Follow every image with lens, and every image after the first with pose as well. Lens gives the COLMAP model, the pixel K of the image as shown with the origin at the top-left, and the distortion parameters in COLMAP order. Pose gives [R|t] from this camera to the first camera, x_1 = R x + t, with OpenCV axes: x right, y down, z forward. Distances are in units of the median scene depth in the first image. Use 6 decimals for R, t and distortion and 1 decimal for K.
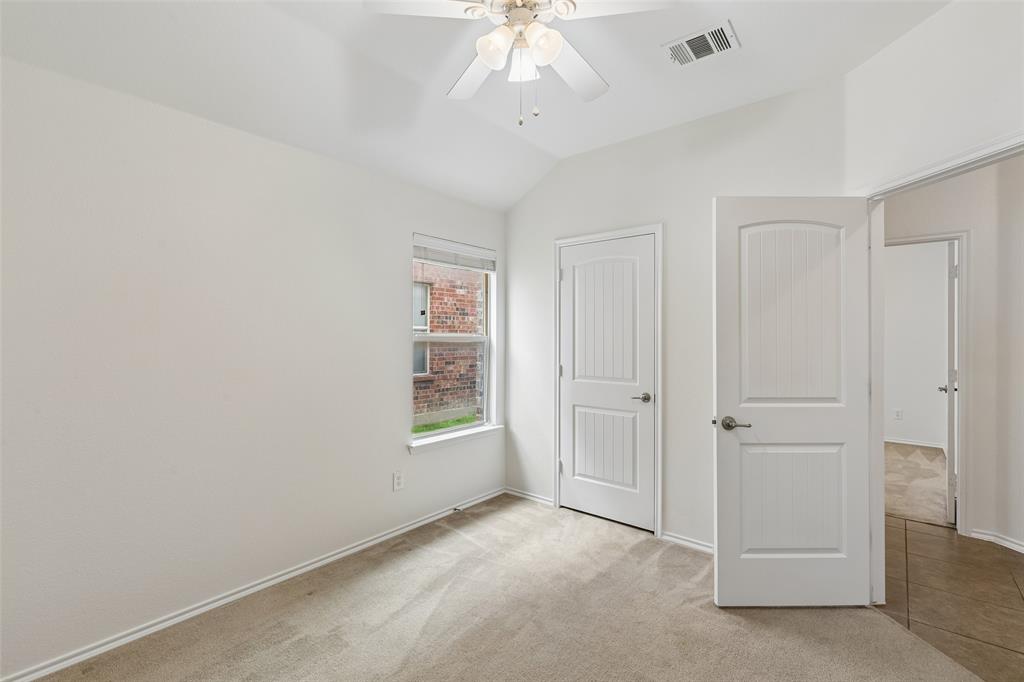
lens RADIAL K [[461.6, 0, 506.8], [0, 461.6, 336.6], [0, 0, 1]] dist [0.008353, -0.000818]
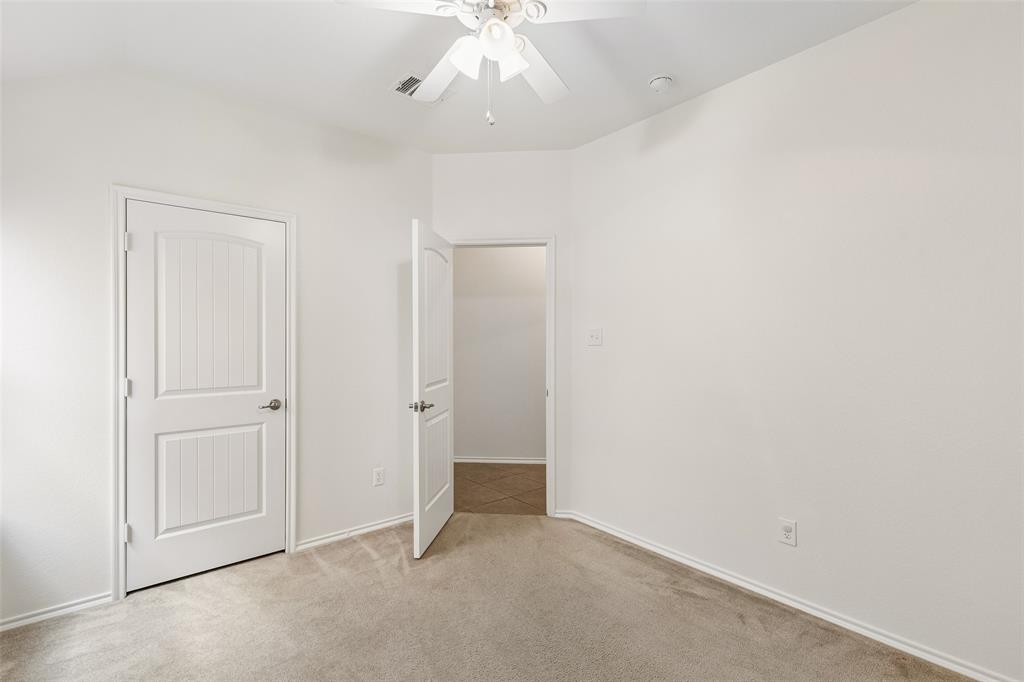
lens RADIAL K [[461.6, 0, 510.5], [0, 461.6, 342.4], [0, 0, 1]] dist [0.008353, -0.000818]
pose [[0.179990, -0.011563, 0.983600, -0.639406], [-0.000152, 0.999931, 0.011783, 0.002549], [-0.983668, -0.002271, 0.179976, 0.511110]]
